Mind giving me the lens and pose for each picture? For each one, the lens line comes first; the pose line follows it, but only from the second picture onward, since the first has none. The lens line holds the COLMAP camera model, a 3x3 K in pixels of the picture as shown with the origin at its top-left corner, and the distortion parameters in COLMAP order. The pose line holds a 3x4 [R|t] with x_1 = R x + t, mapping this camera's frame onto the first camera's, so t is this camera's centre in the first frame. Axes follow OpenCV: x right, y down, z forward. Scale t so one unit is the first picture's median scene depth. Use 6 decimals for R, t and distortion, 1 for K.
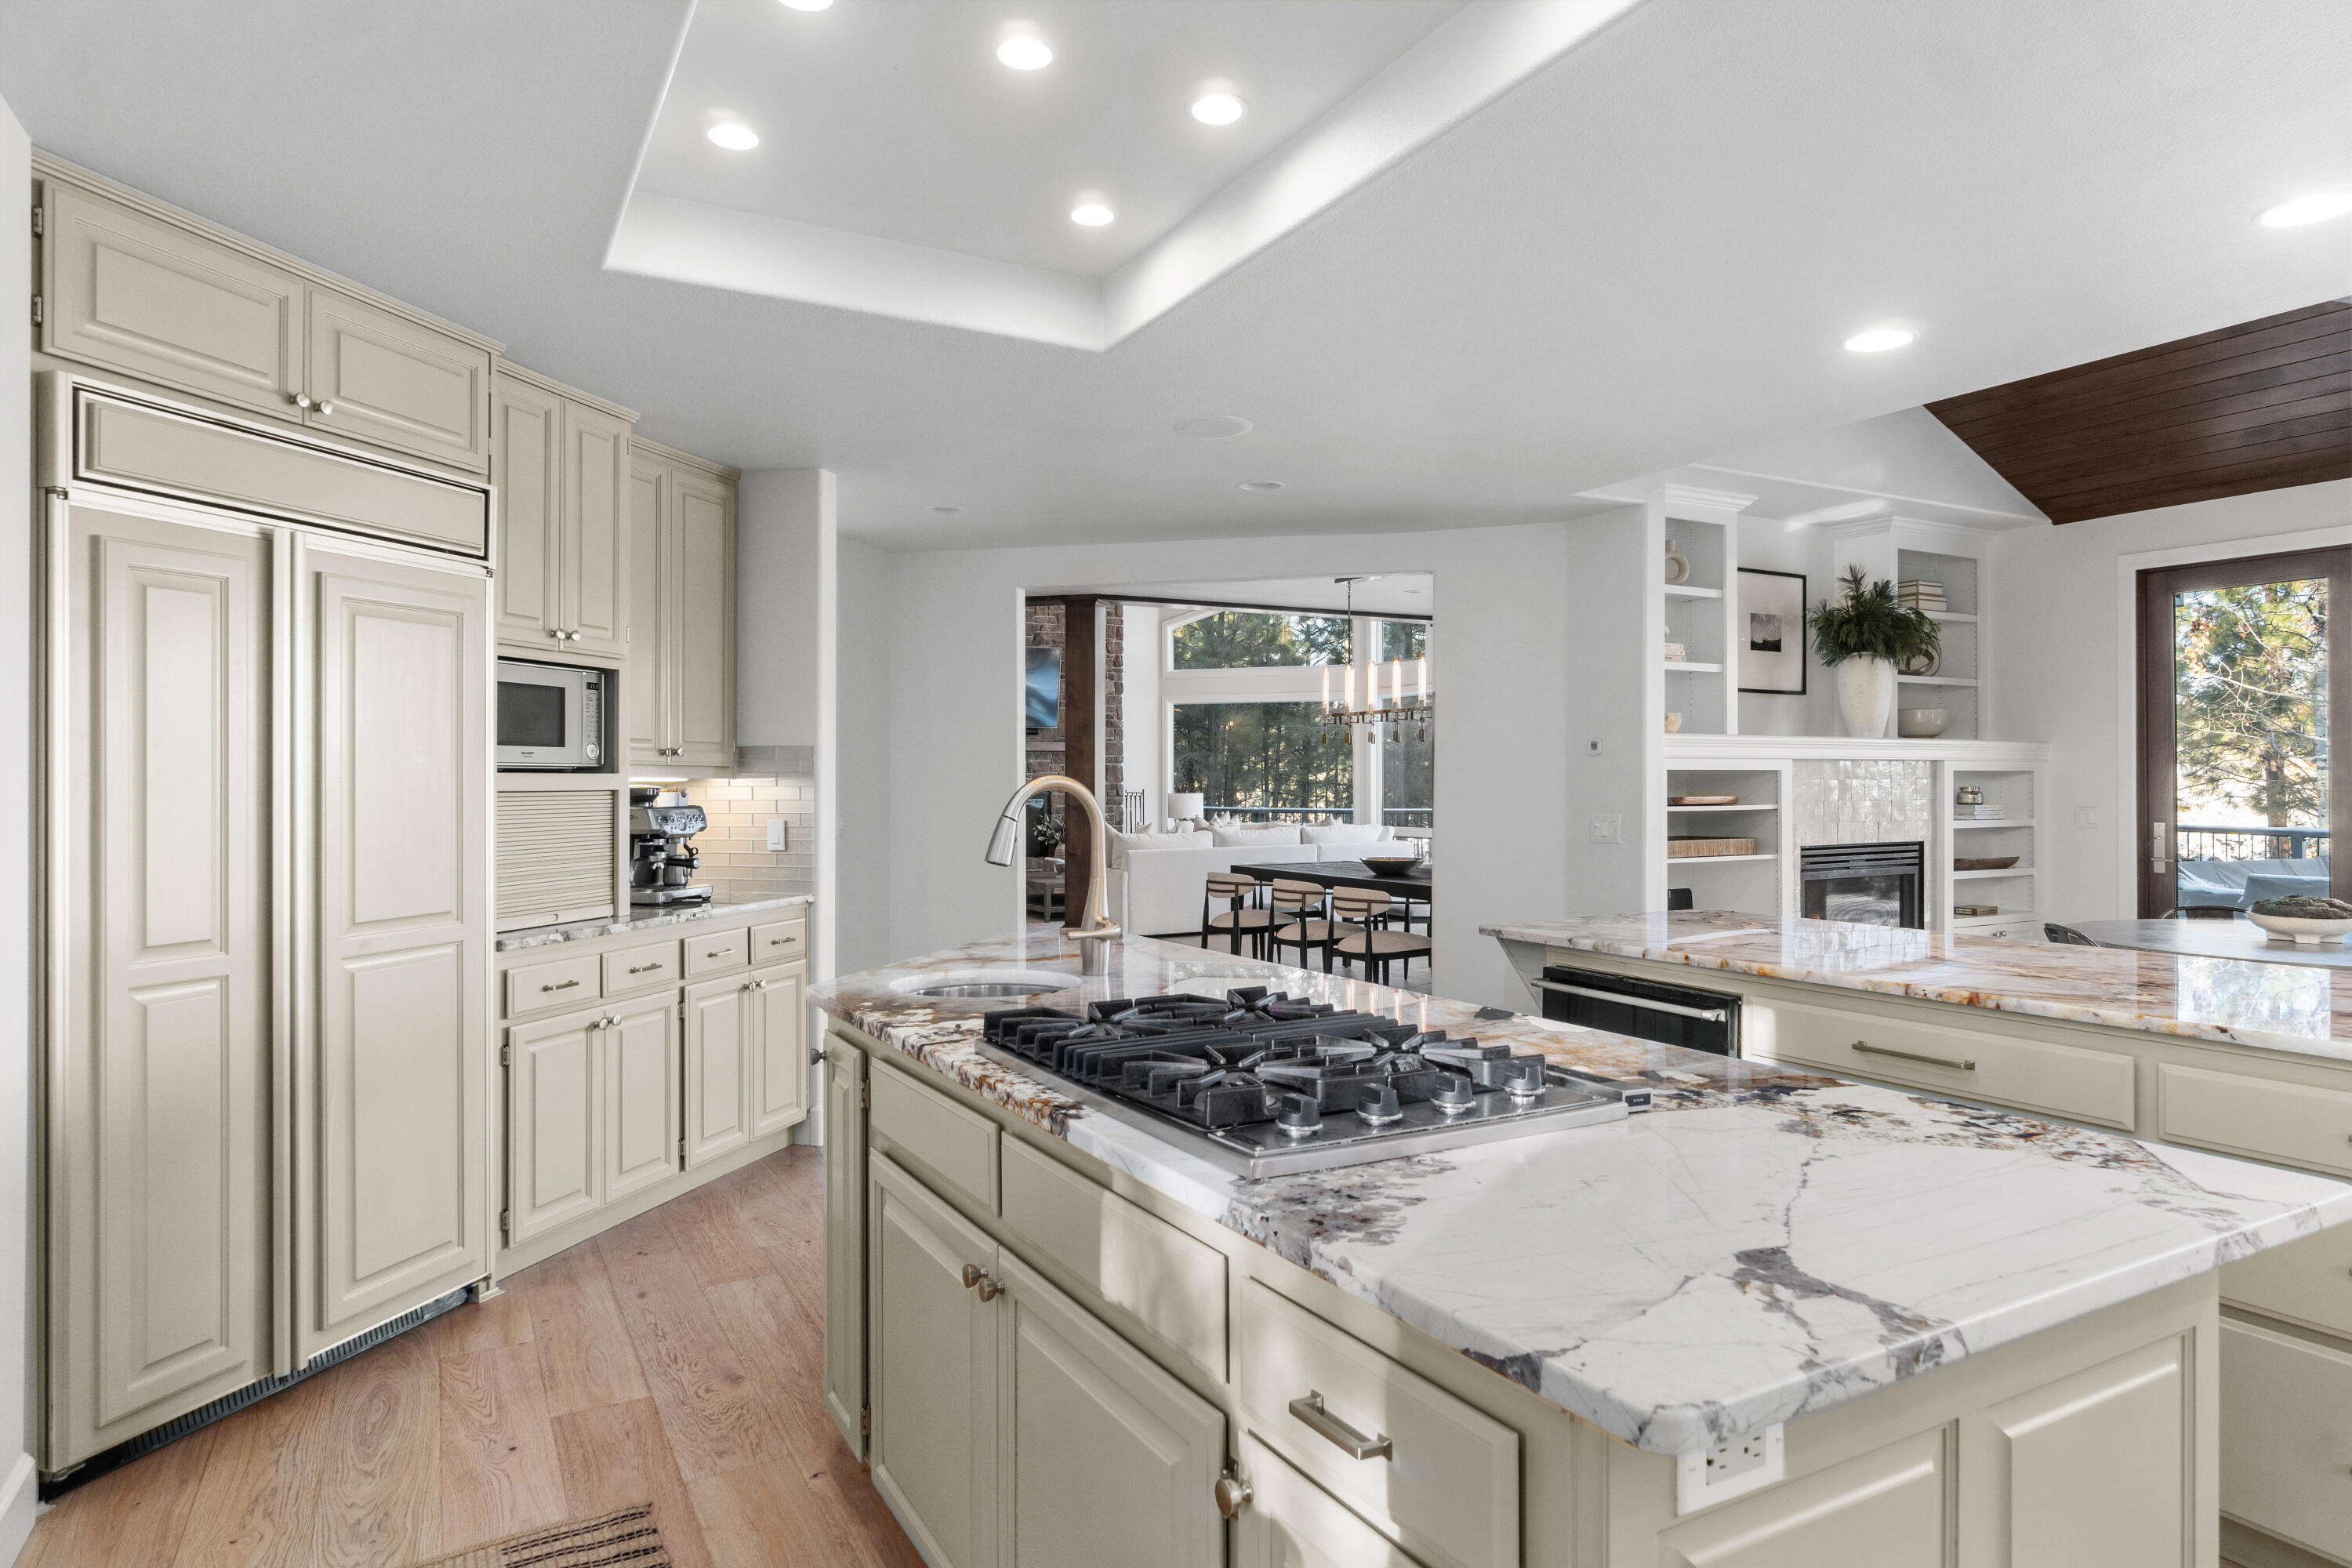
lens RADIAL K [[1366.2, 0, 1176.0], [0, 1366.2, 784.0], [0, 0, 1]] dist [0.000190, 0.000027]
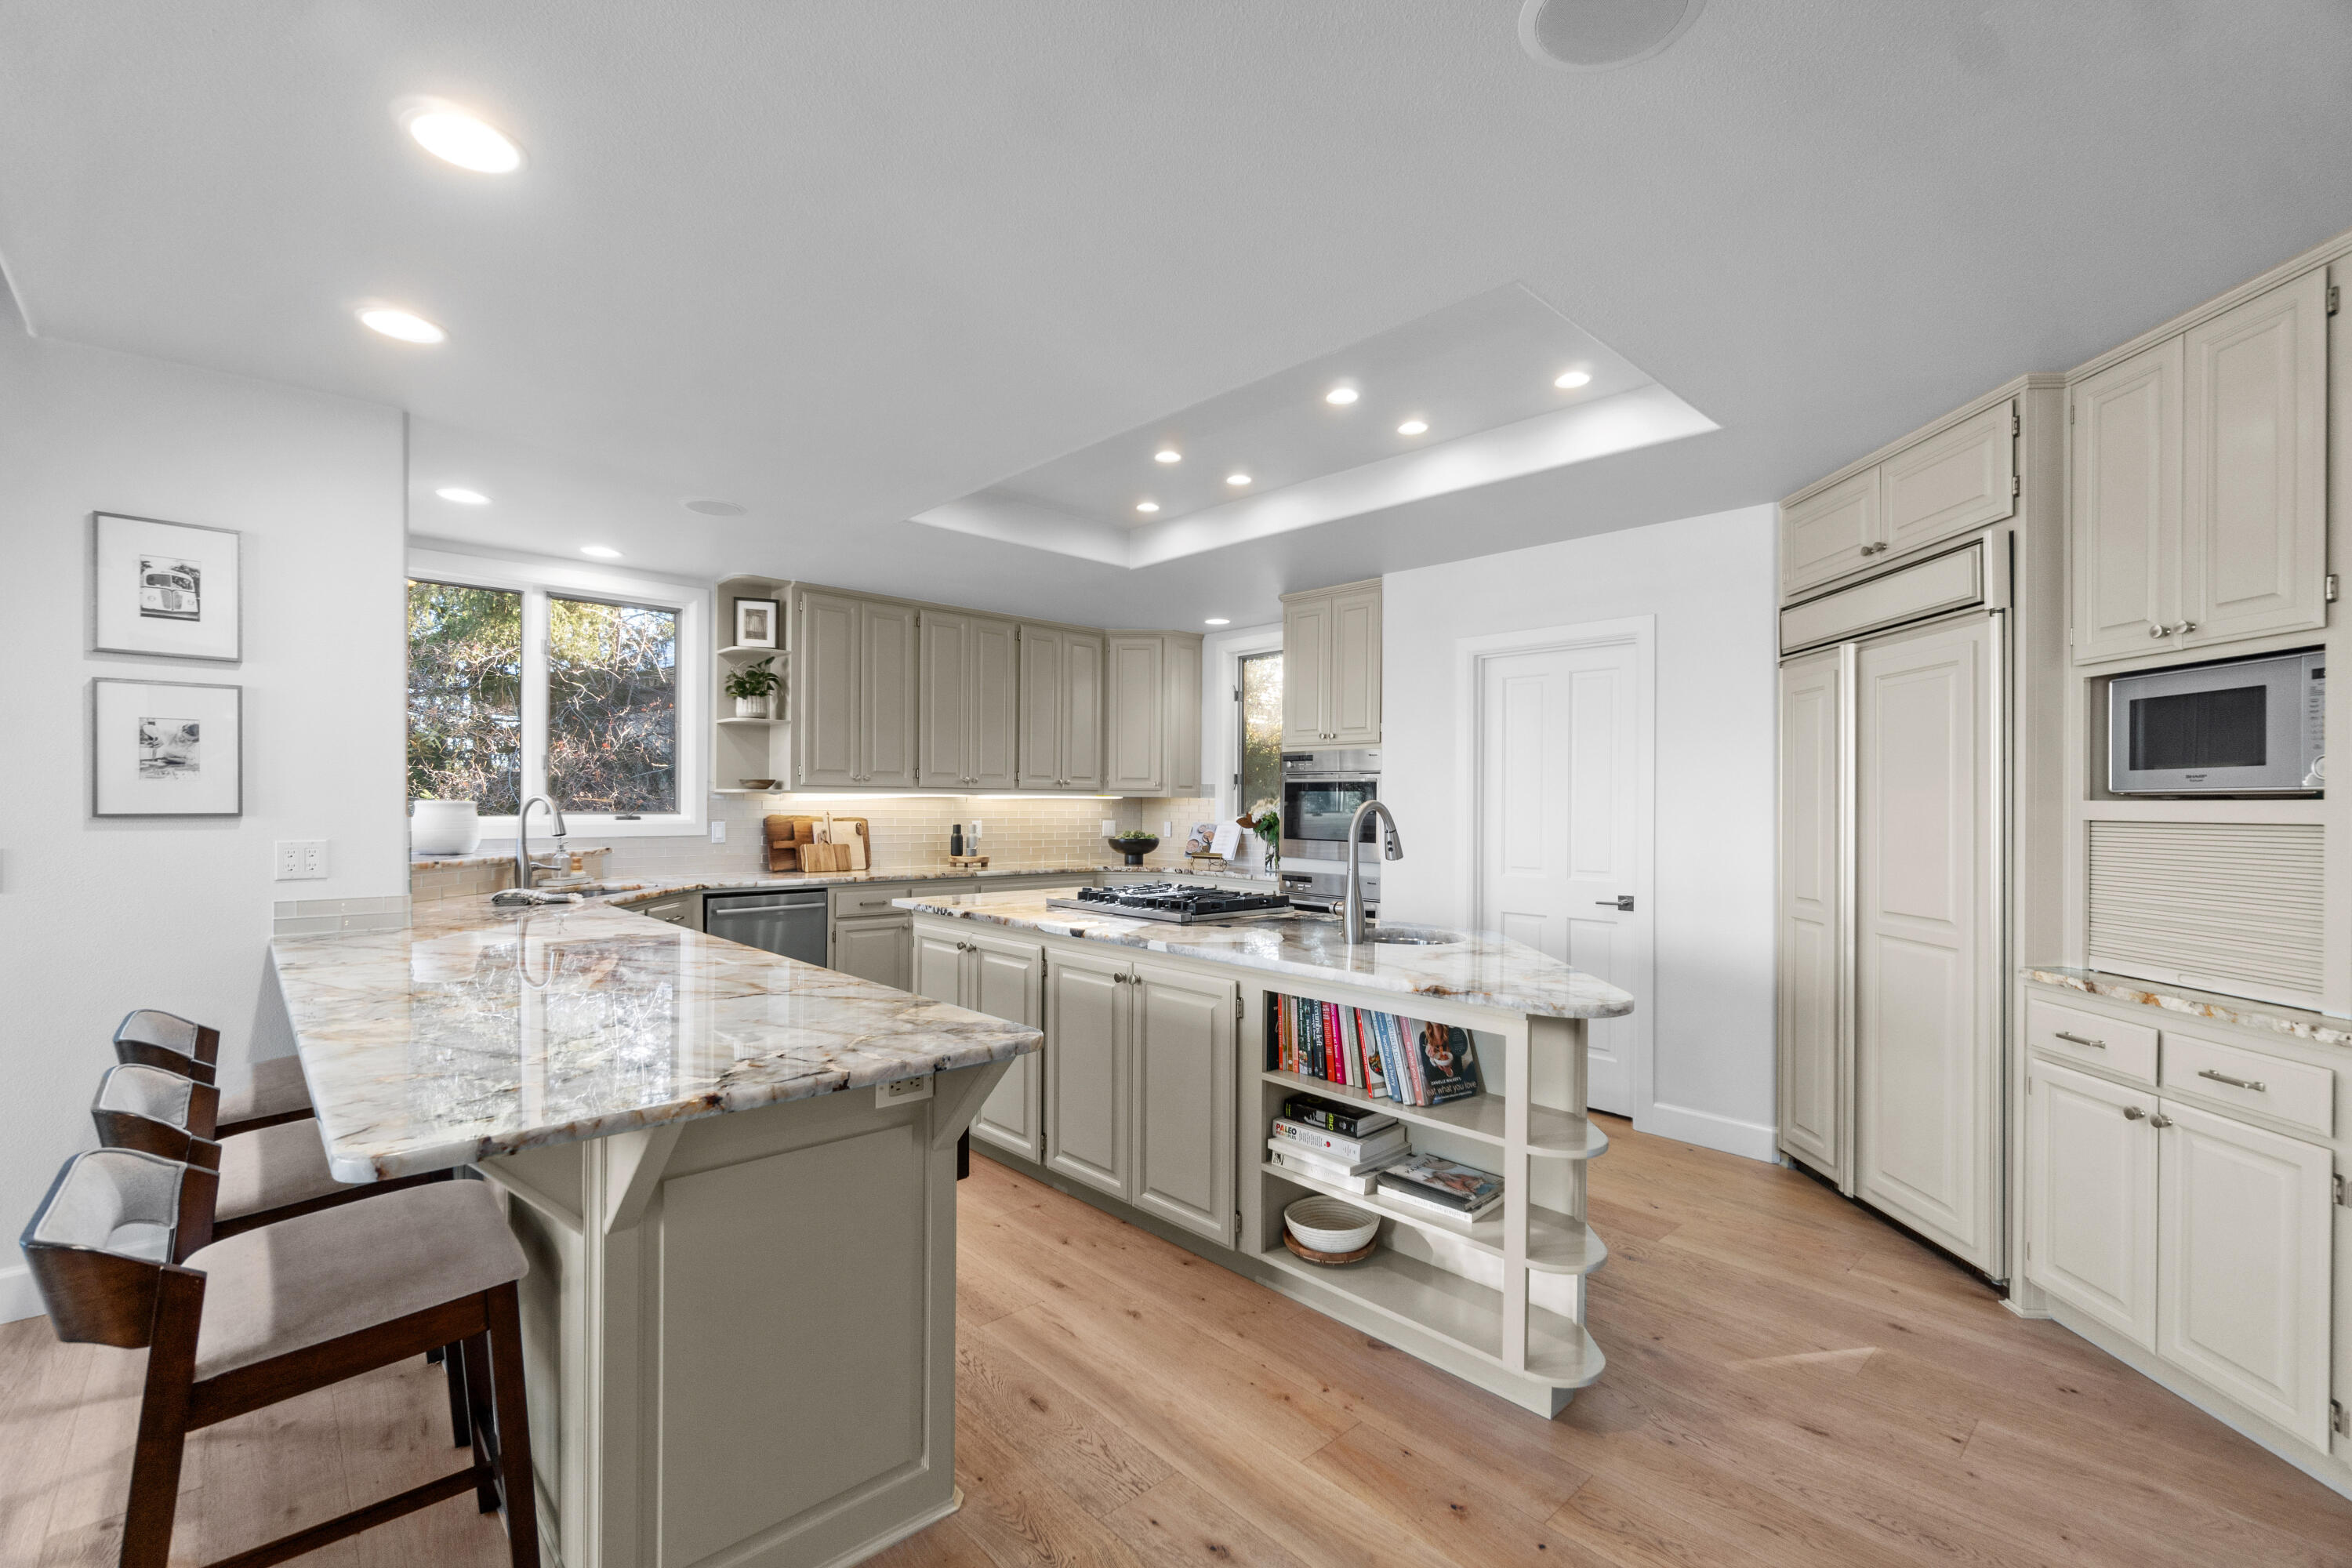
lens RADIAL K [[1009.8, 0, 1191.2], [0, 1009.8, 787.1], [0, 0, 1]] dist [-0.000626, 0.000137]
pose [[-0.967359, -0.007470, -0.253300, 0.277088], [-0.004093, 0.999896, -0.013857, -0.005174], [0.253377, -0.012368, -0.967288, 1.489175]]
